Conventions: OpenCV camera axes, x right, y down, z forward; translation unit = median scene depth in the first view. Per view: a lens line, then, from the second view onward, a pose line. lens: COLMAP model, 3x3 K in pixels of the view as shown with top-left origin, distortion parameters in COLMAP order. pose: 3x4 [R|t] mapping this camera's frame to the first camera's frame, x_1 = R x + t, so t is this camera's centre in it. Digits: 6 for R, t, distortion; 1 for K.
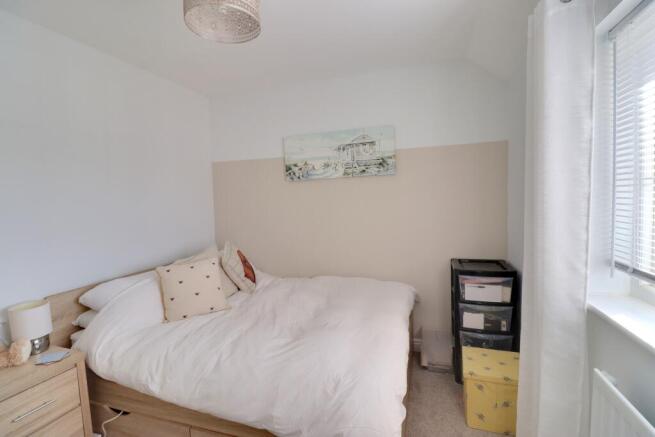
lens RADIAL K [[296.6, 0, 331.6], [0, 296.6, 211.9], [0, 0, 1]] dist [-0.002328, -0.013730]
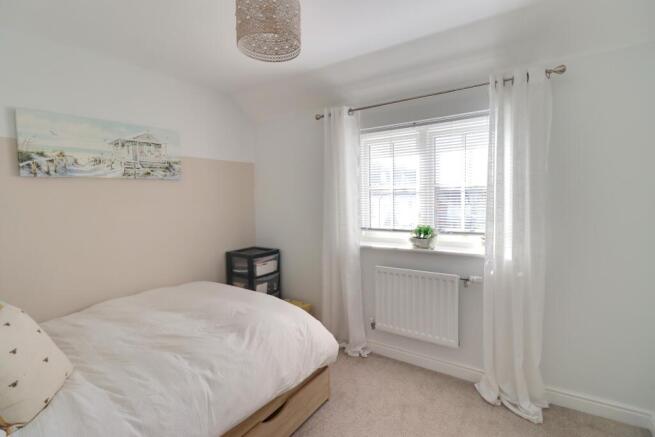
lens RADIAL K [[296.6, 0, 331.6], [0, 296.6, 211.9], [0, 0, 1]] dist [-0.002328, -0.013730]
pose [[0.299352, -0.024122, 0.953838, -0.598842], [0.052889, 0.998563, 0.008654, 0.003193], [-0.952676, 0.047857, 0.300198, 0.190383]]
